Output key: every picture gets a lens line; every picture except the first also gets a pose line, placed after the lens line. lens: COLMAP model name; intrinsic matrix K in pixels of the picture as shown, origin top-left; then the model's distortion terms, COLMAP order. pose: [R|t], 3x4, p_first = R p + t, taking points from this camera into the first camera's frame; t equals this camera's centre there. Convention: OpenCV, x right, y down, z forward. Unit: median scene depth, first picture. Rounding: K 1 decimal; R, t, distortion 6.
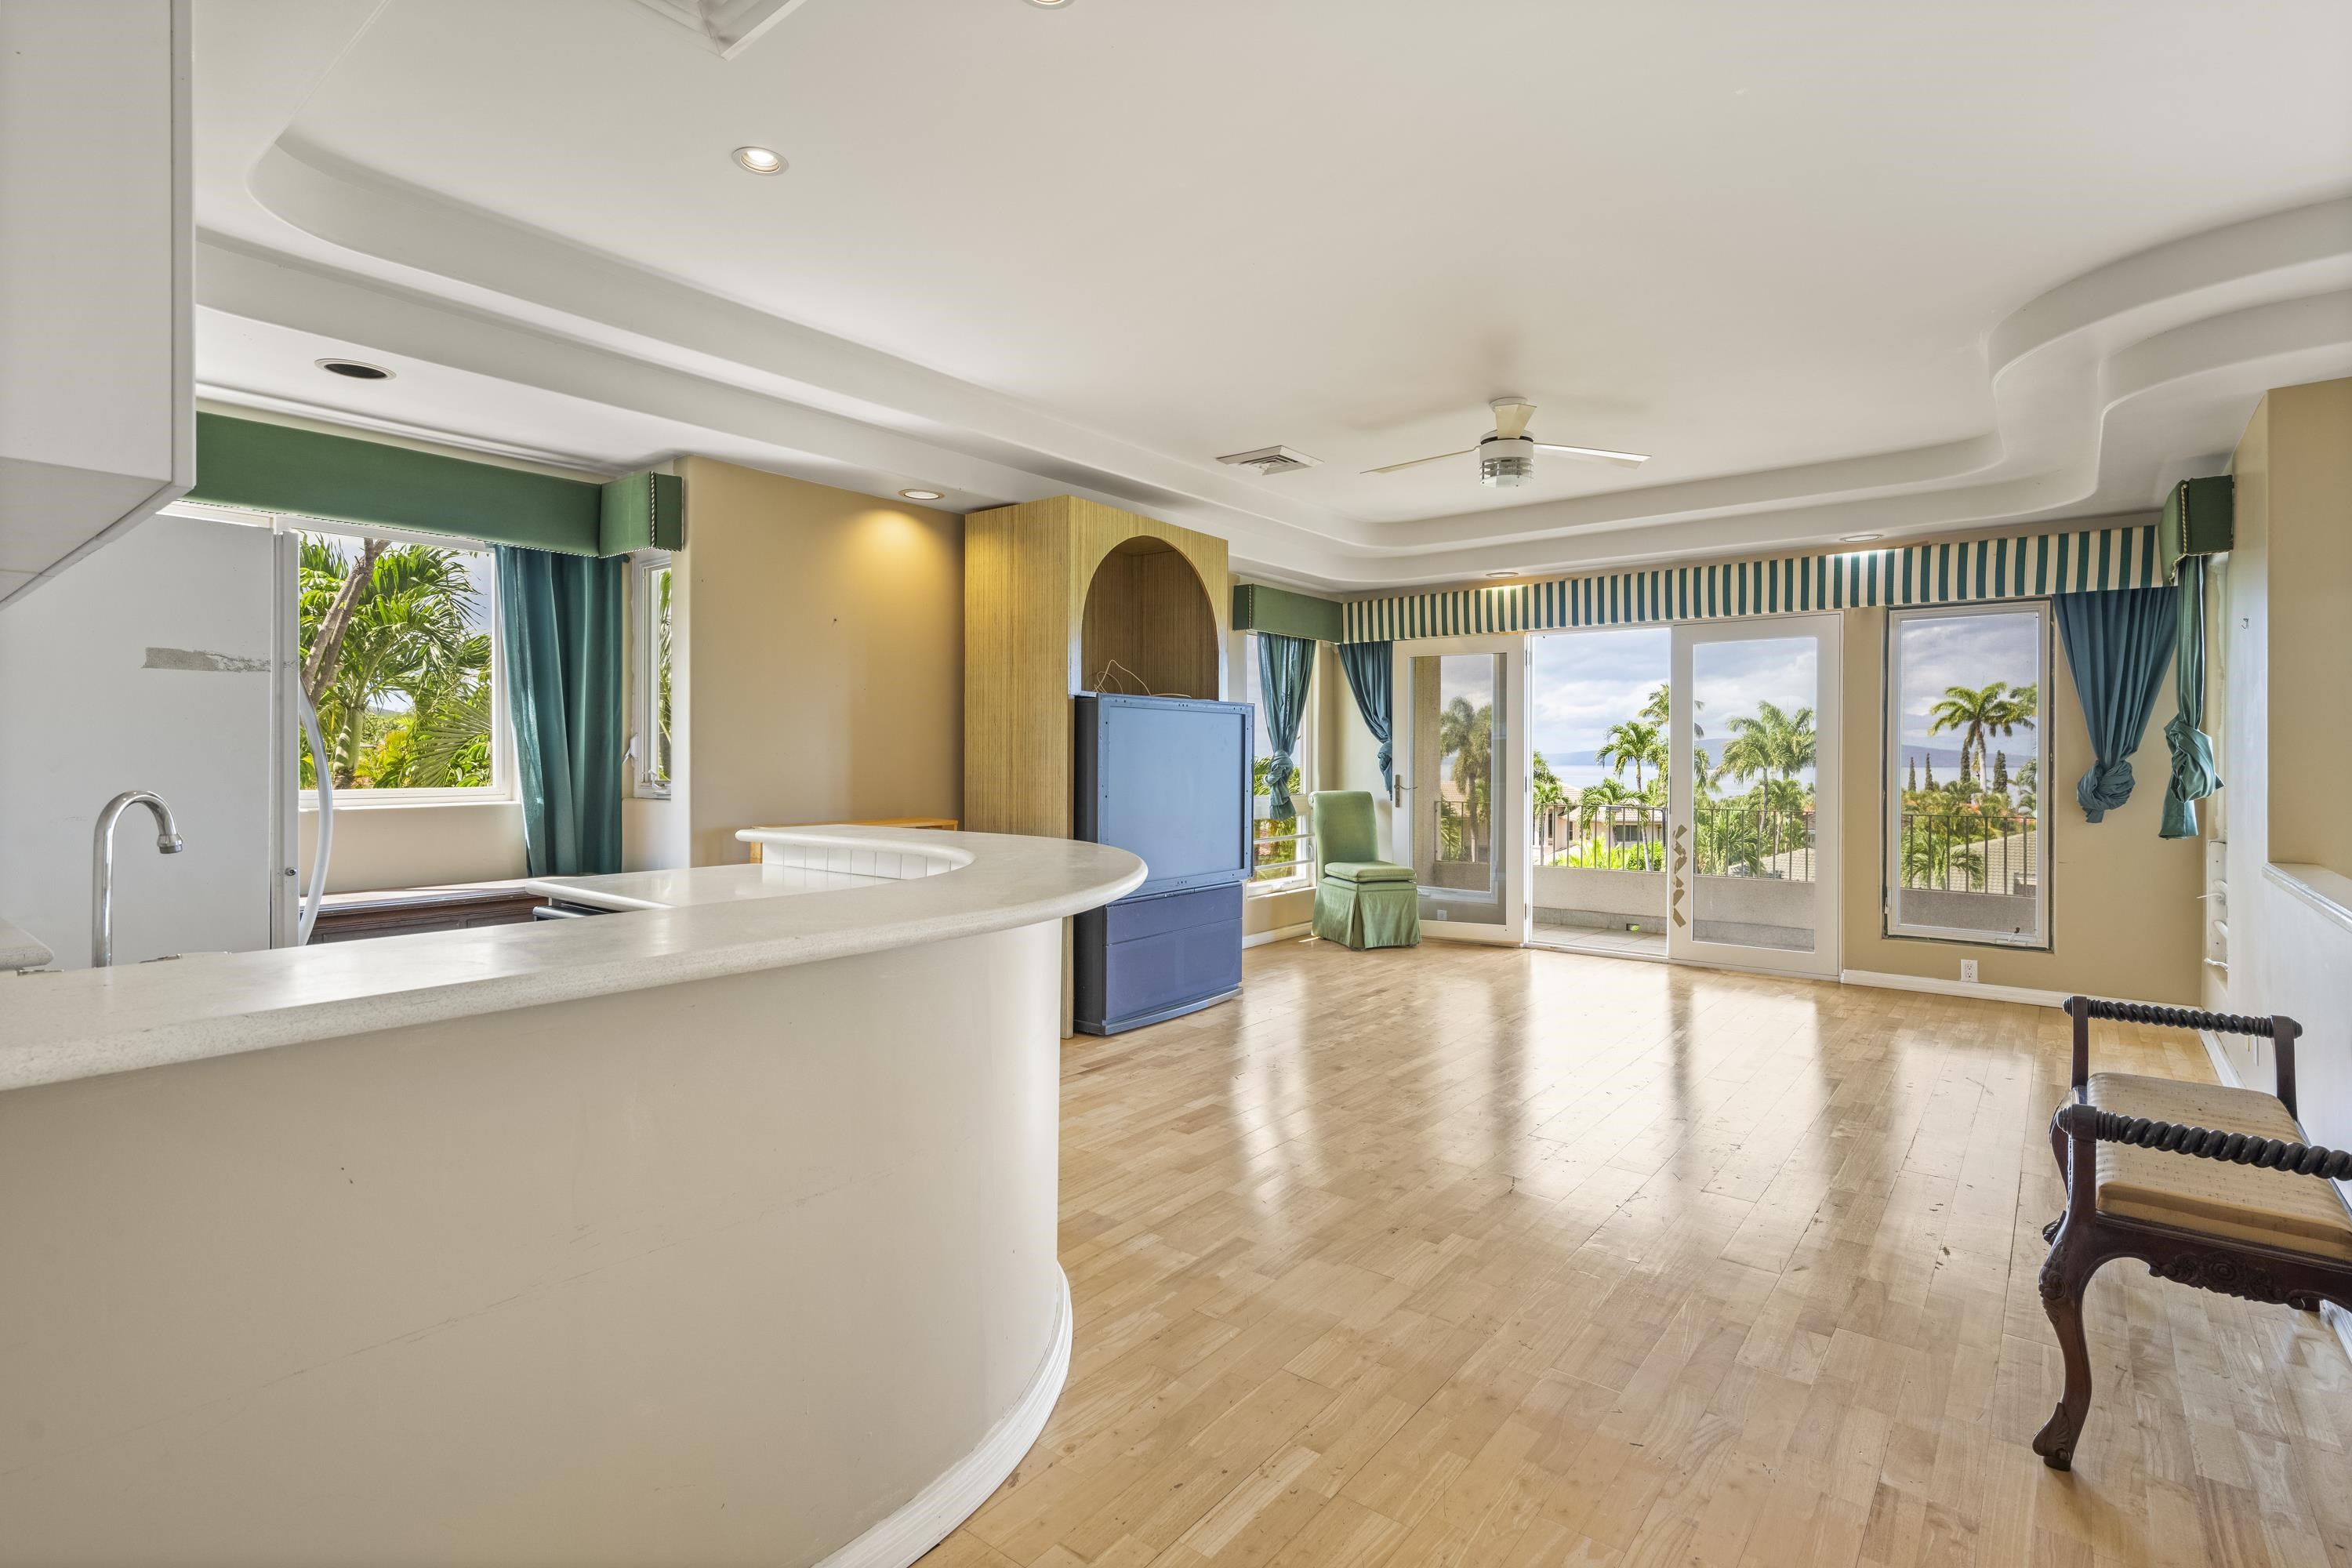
lens RADIAL K [[1101.1, 0, 1196.2], [0, 1101.1, 761.9], [0, 0, 1]] dist [0.000347, 0.000750]
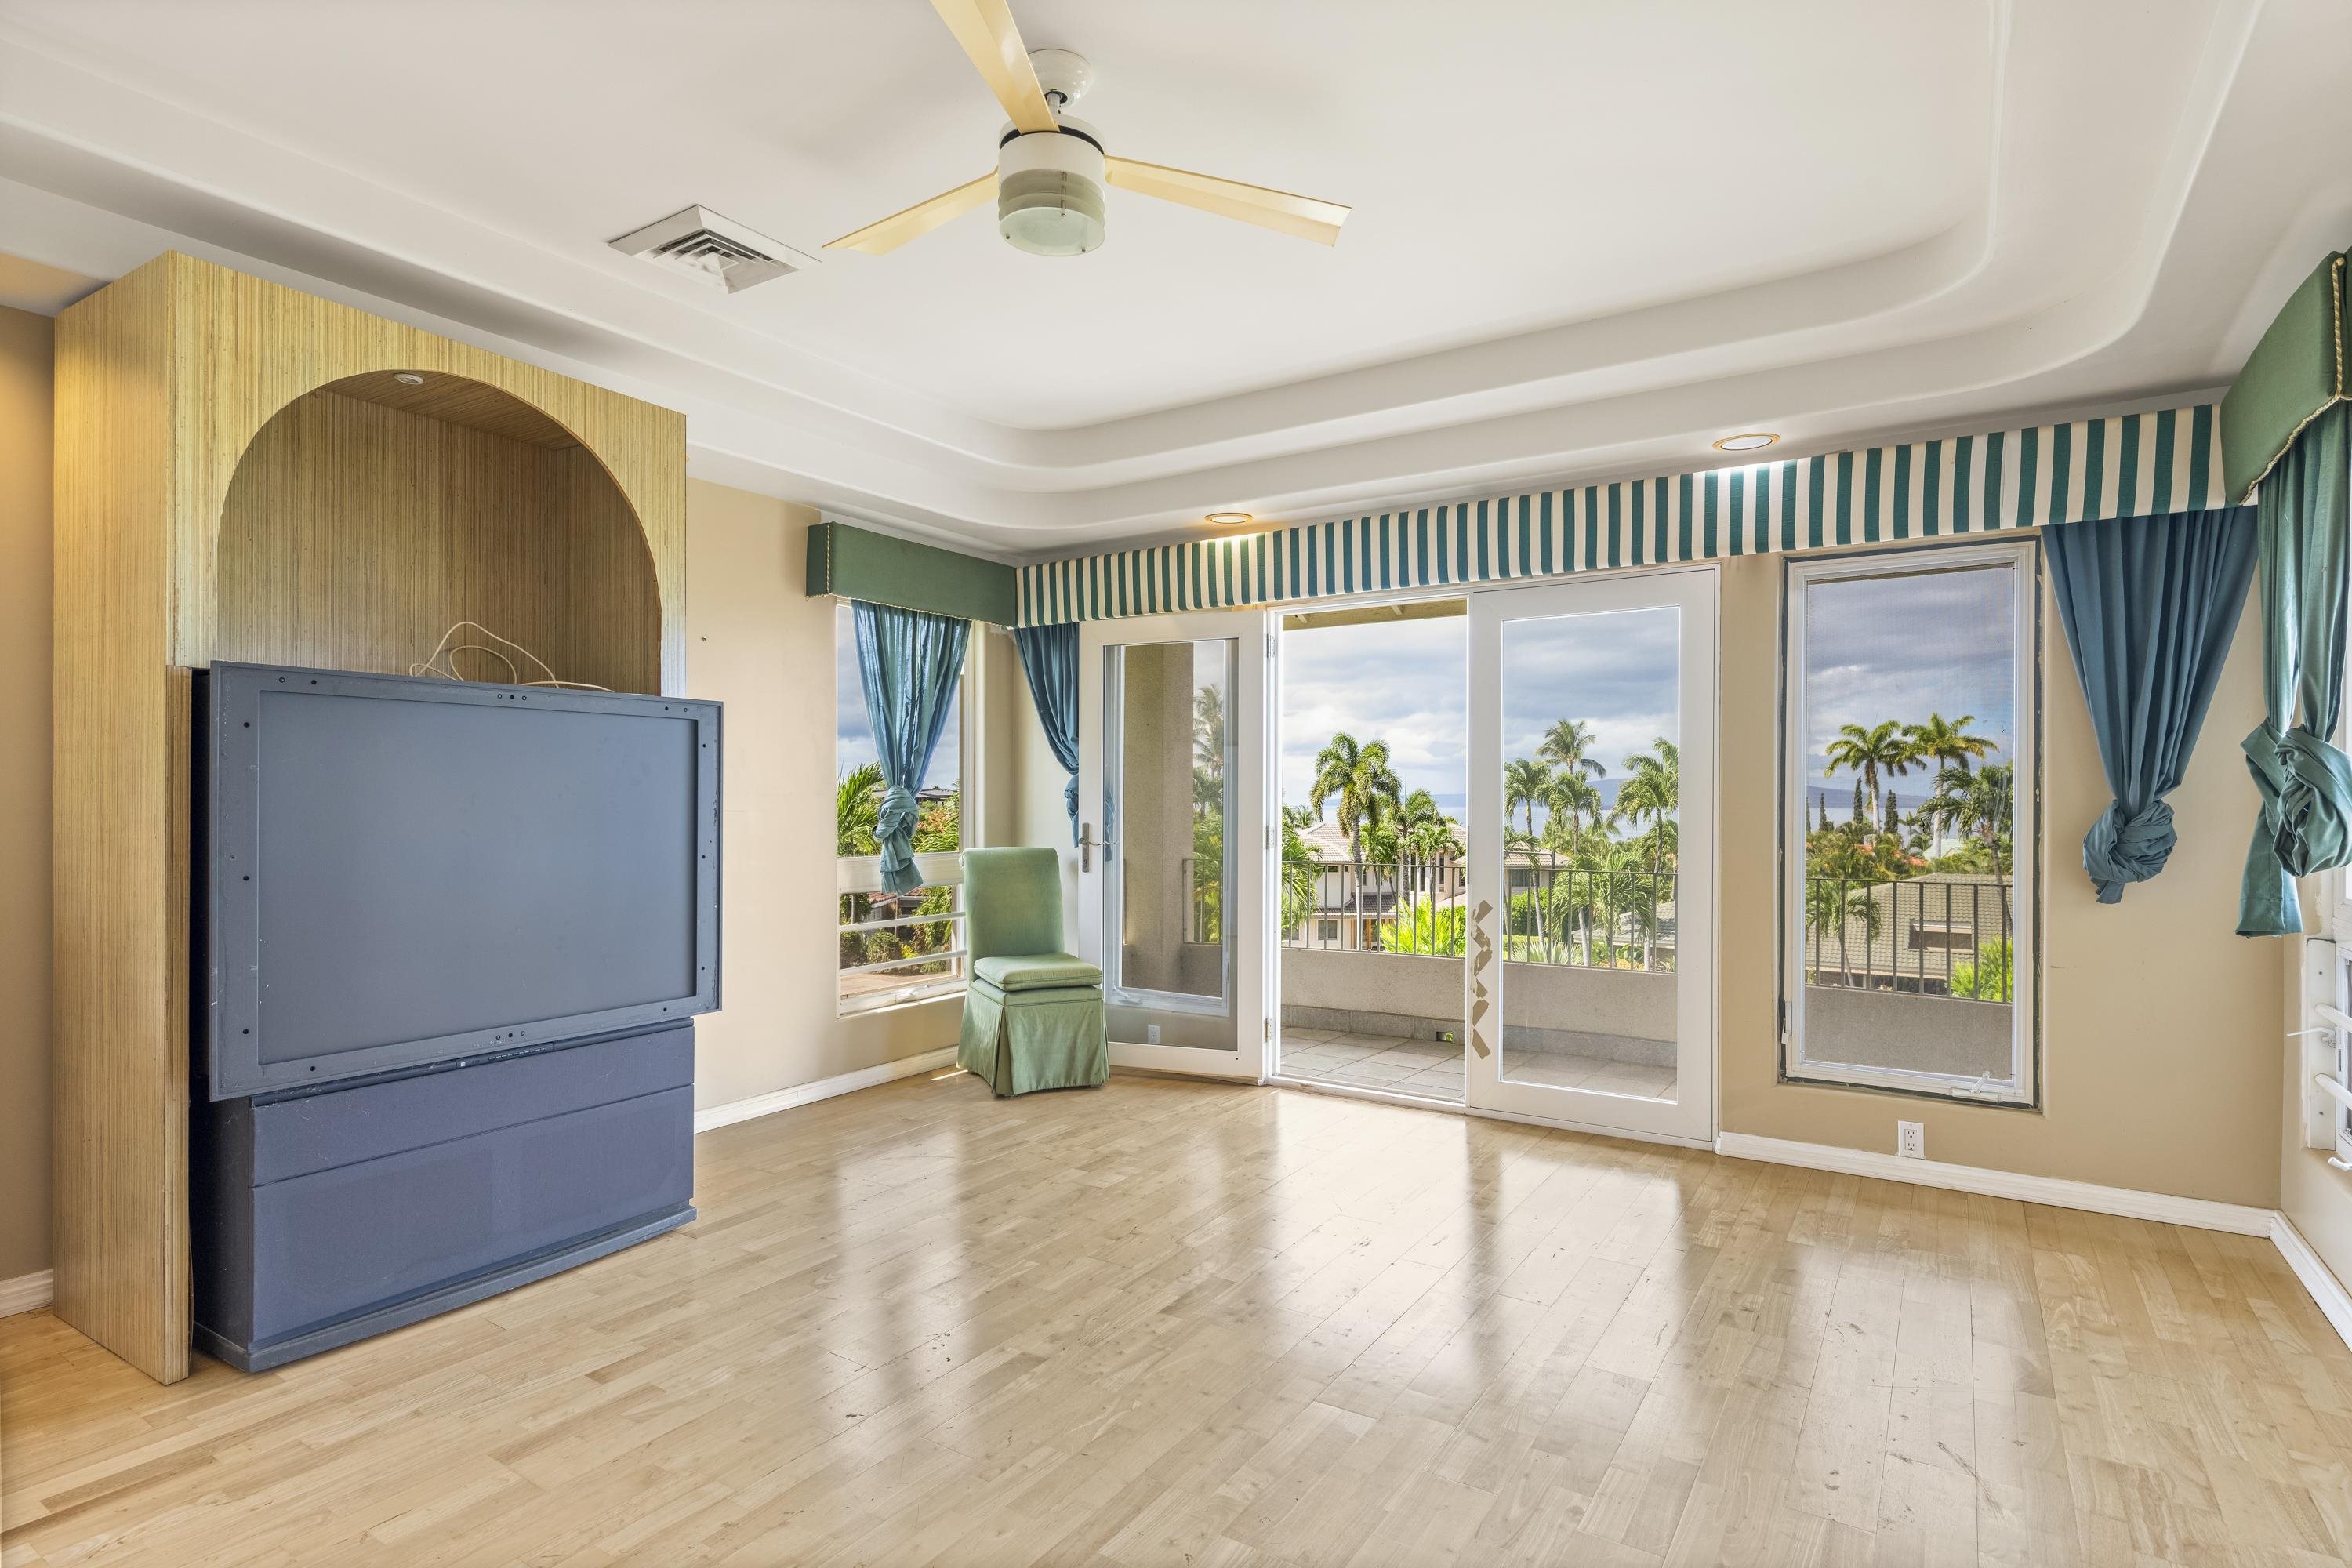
lens RADIAL K [[1181.1, 0, 1190.5], [0, 1181.1, 804.6], [0, 0, 1]] dist [-0.005044, 0.002778]
pose [[0.995538, -0.001448, 0.094348, 0.207443], [0.001317, 0.999998, 0.001444, -0.000473], [-0.094350, -0.001314, 0.995538, 0.332454]]
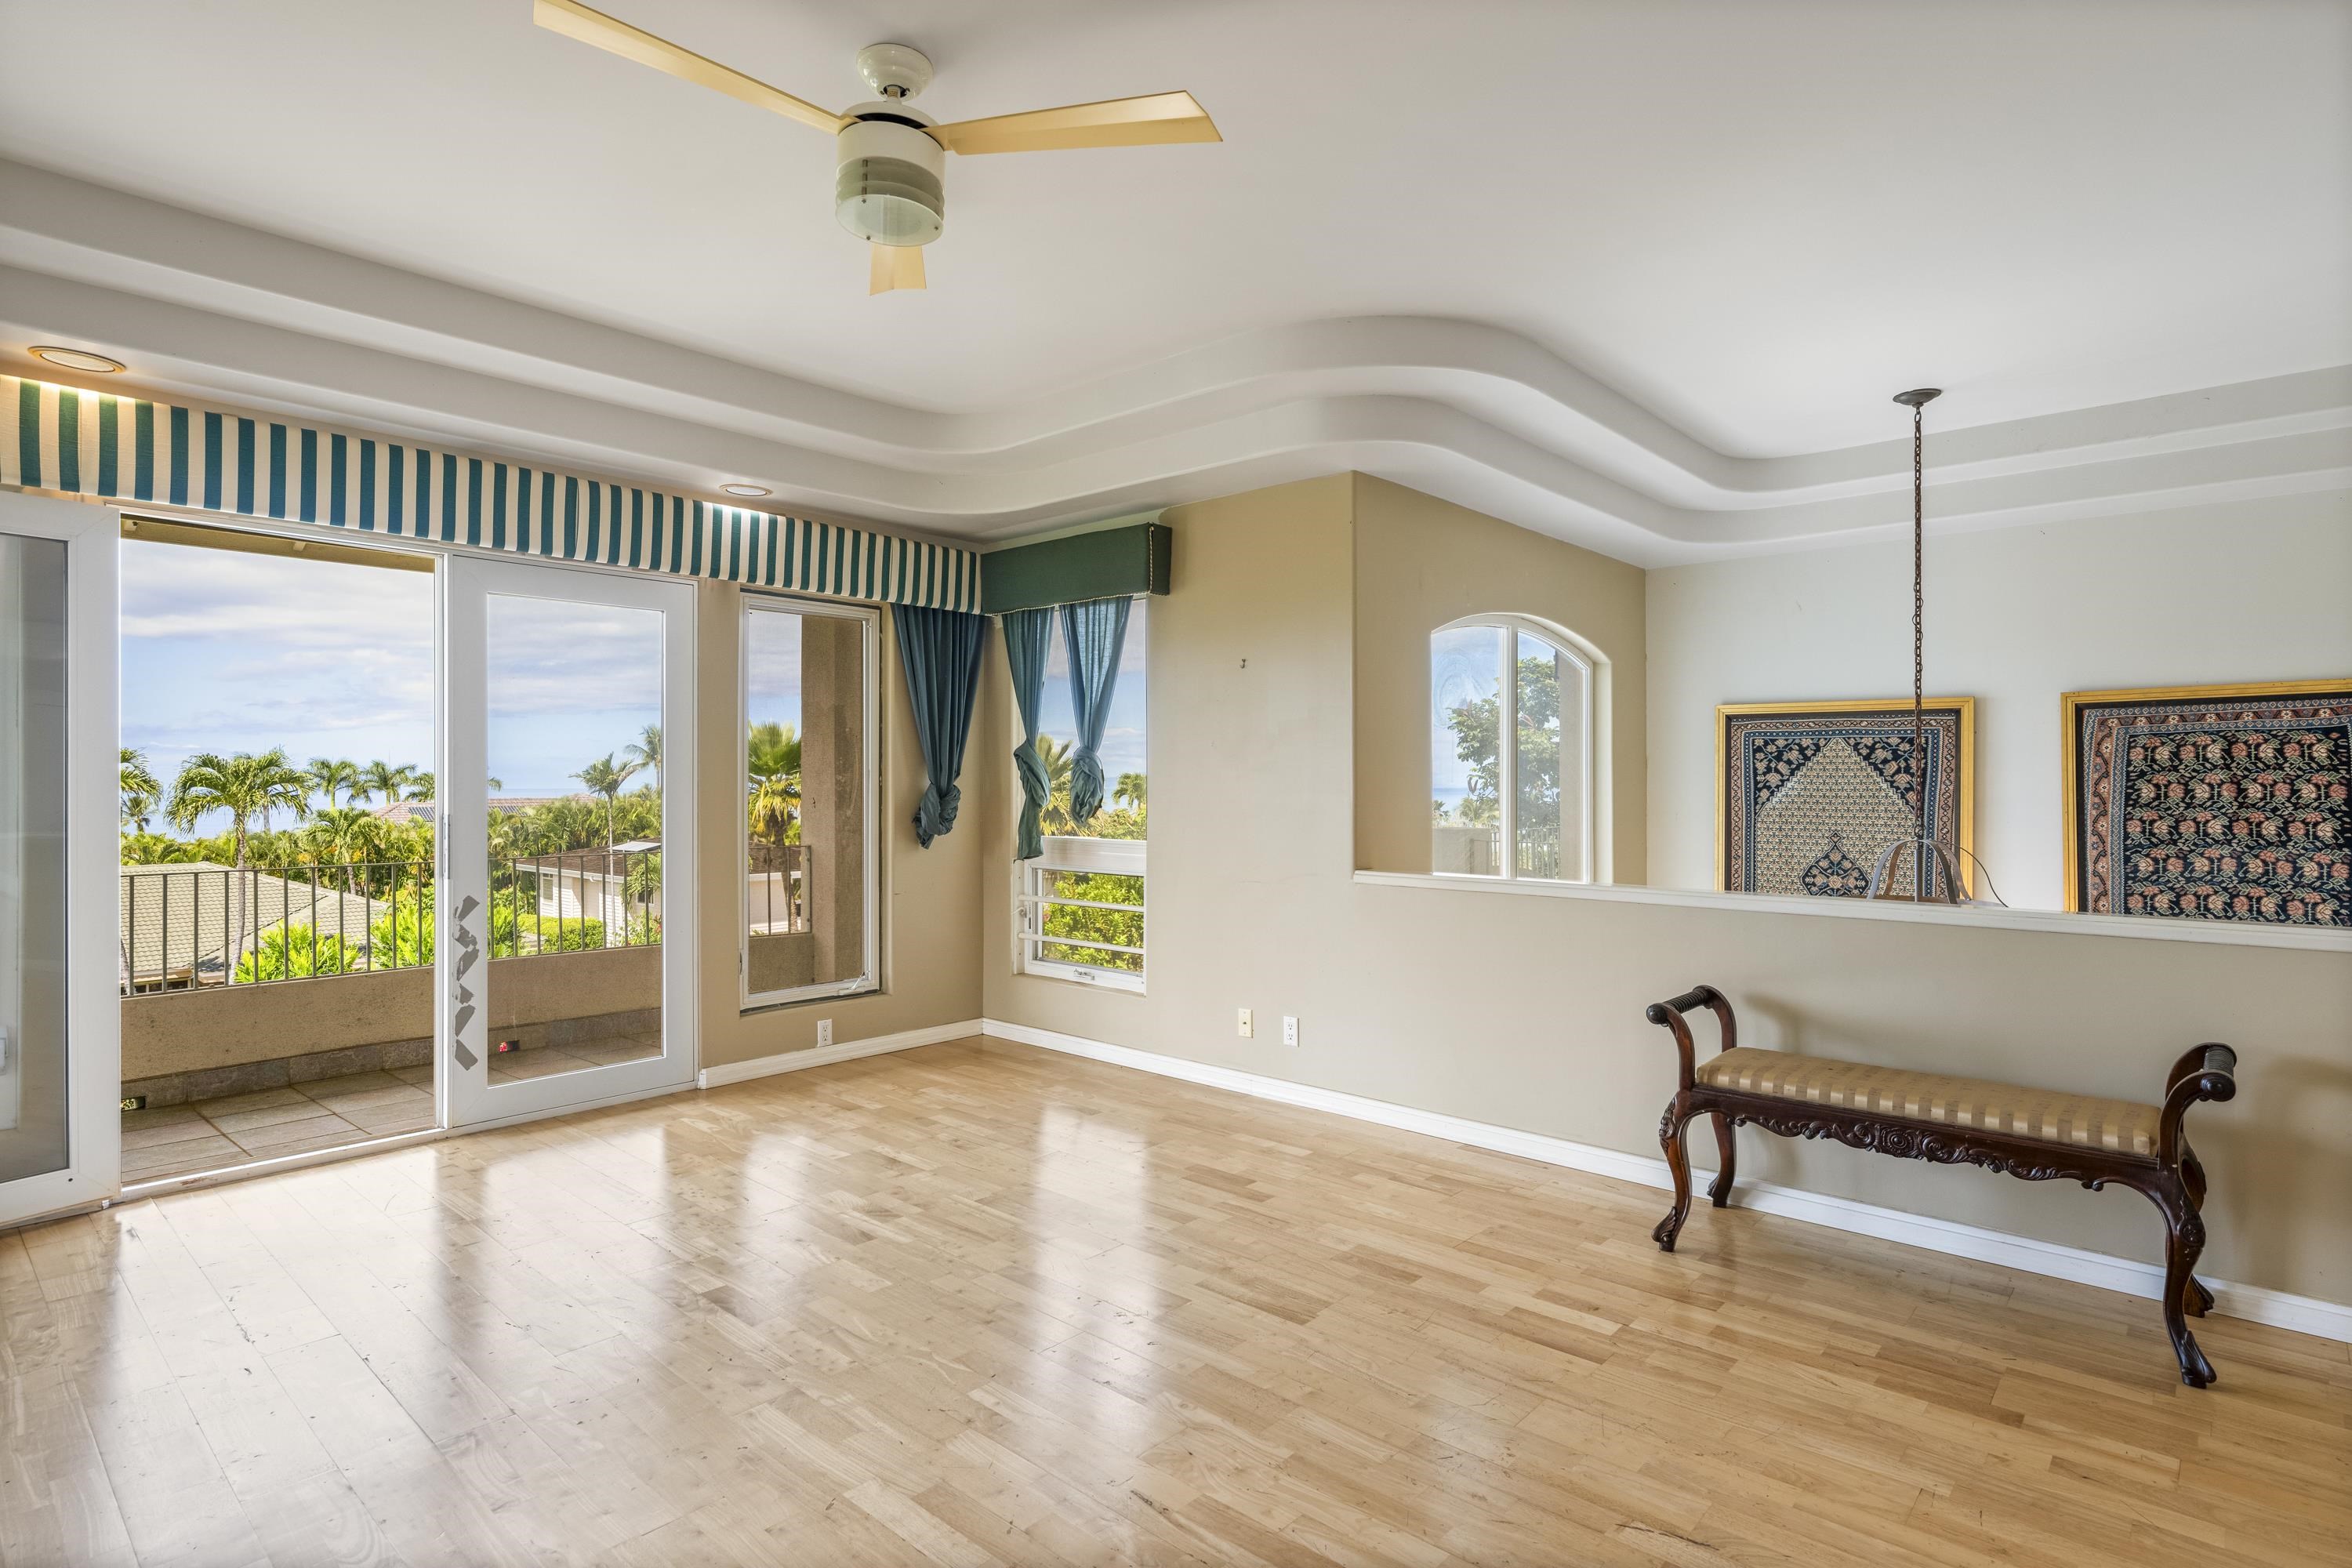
lens RADIAL K [[1181.1, 0, 1166.2], [0, 1181.1, 791.5], [0, 0, 1]] dist [-0.005044, 0.002778]
pose [[0.073994, -0.008653, 0.997221, -0.161848], [0.004168, 0.999956, 0.008368, -0.002541], [-0.997250, 0.003537, 0.074026, 0.590384]]
